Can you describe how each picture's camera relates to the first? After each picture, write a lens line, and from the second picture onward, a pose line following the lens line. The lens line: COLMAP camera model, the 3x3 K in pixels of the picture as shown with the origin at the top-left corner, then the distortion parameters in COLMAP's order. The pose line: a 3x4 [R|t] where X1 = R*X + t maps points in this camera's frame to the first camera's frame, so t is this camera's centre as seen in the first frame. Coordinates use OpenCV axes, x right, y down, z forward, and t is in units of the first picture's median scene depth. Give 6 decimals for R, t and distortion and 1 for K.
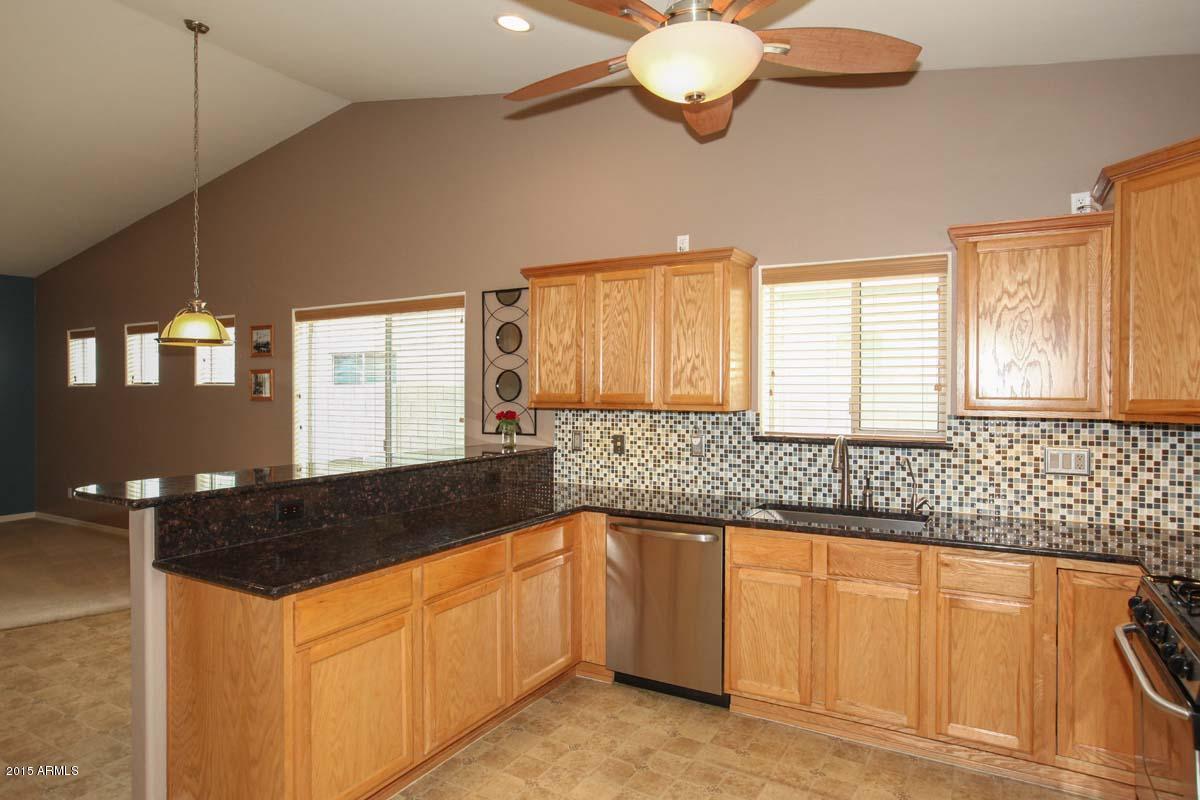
lens RADIAL K [[693.0, 0, 607.3], [0, 693.0, 401.3], [0, 0, 1]] dist [-0.026058, 0.024231]
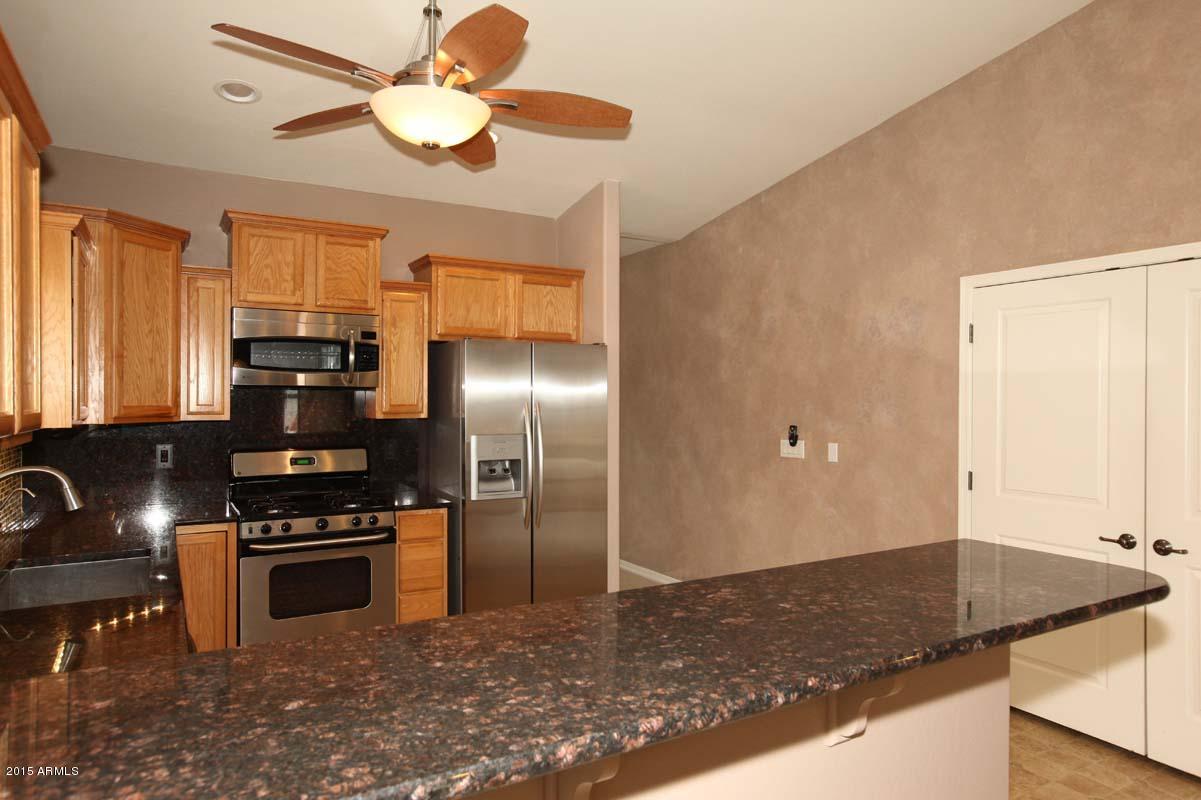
lens RADIAL K [[750.5, 0, 602.6], [0, 750.5, 401.7], [0, 0, 1]] dist [-0.024092, 0.006226]
pose [[-0.866927, -0.006519, 0.498393, -0.431490], [0.003134, 0.999823, 0.018528, -0.021359], [-0.498426, 0.017624, -0.866753, 1.125132]]
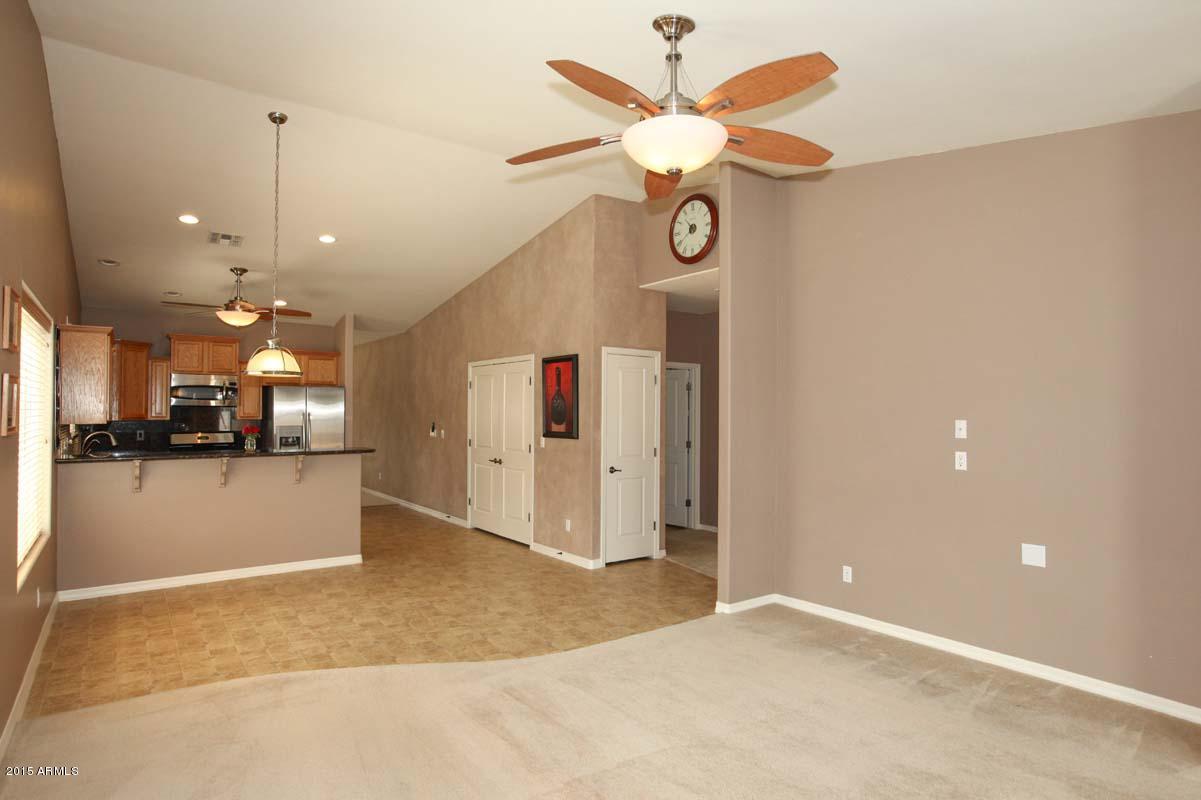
lens RADIAL K [[670.5, 0, 595.6], [0, 670.5, 401.3], [0, 0, 1]] dist [-0.032644, 0.024724]
pose [[-0.909261, 0.003454, 0.416213, -1.662244], [0.004386, 0.999990, 0.001284, -0.037127], [-0.416204, 0.002993, -0.909266, 1.897169]]
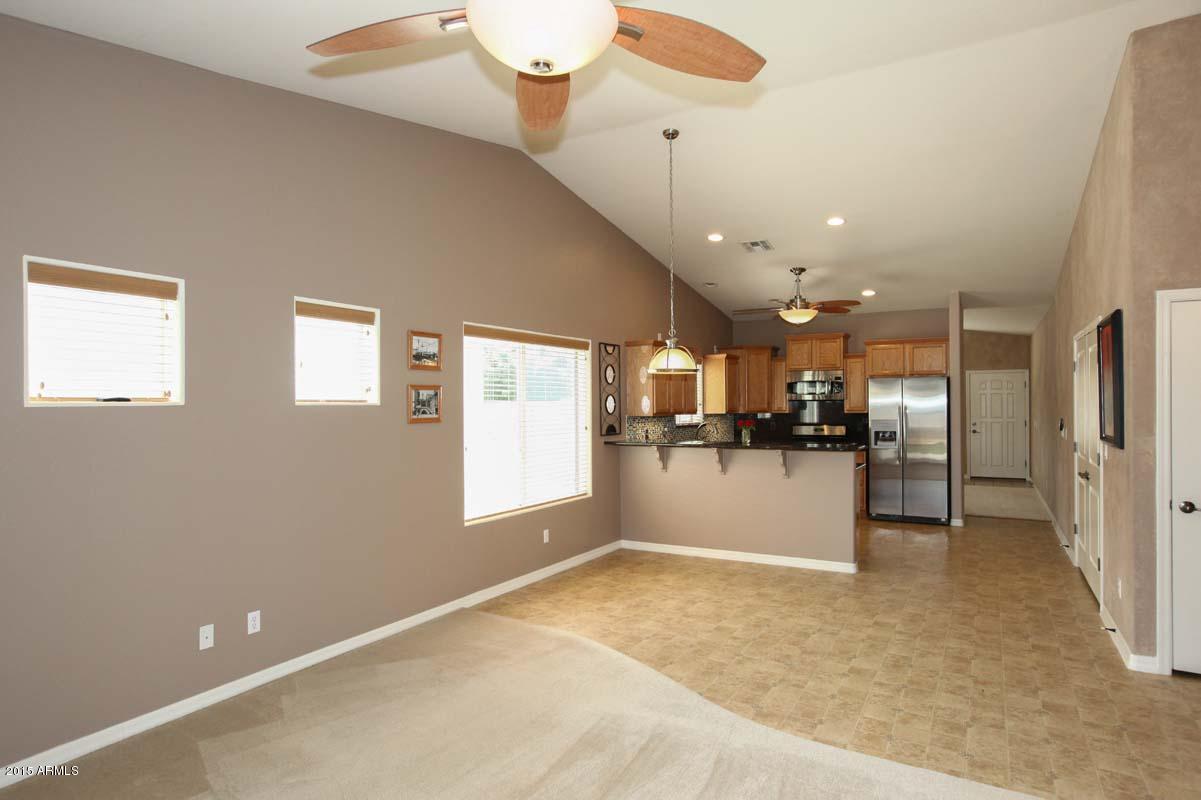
lens RADIAL K [[670.5, 0, 600.6], [0, 670.5, 396.7], [0, 0, 1]] dist [-0.032644, 0.024724]
pose [[0.010861, 0.010915, 0.999881, -1.946644], [0.022778, 0.999678, -0.011161, -0.026849], [-0.999682, 0.022897, 0.010609, 1.160436]]
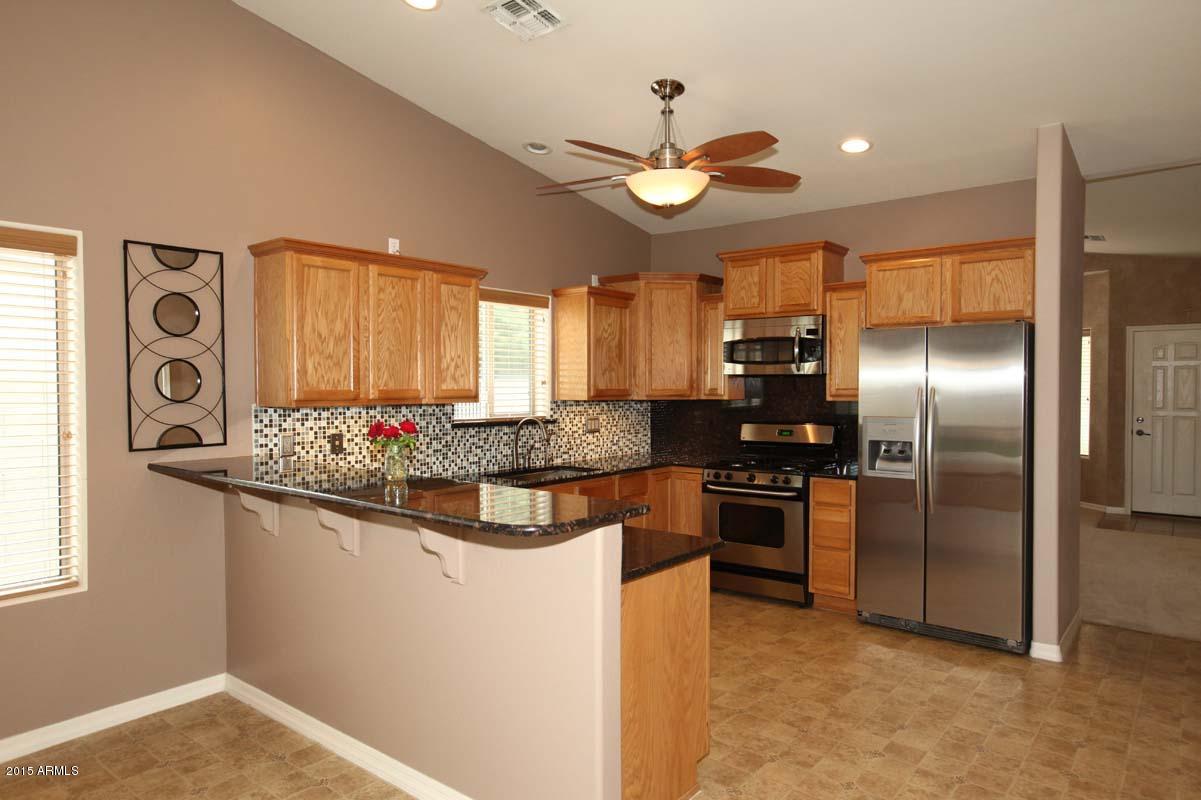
lens RADIAL K [[750.5, 0, 596.2], [0, 750.5, 391.7], [0, 0, 1]] dist [-0.024092, 0.006226]
pose [[0.170274, -0.010511, 0.985341, -0.964127], [0.018230, 0.999806, 0.007515, -0.009791], [-0.985228, 0.016684, 0.170432, 0.504812]]
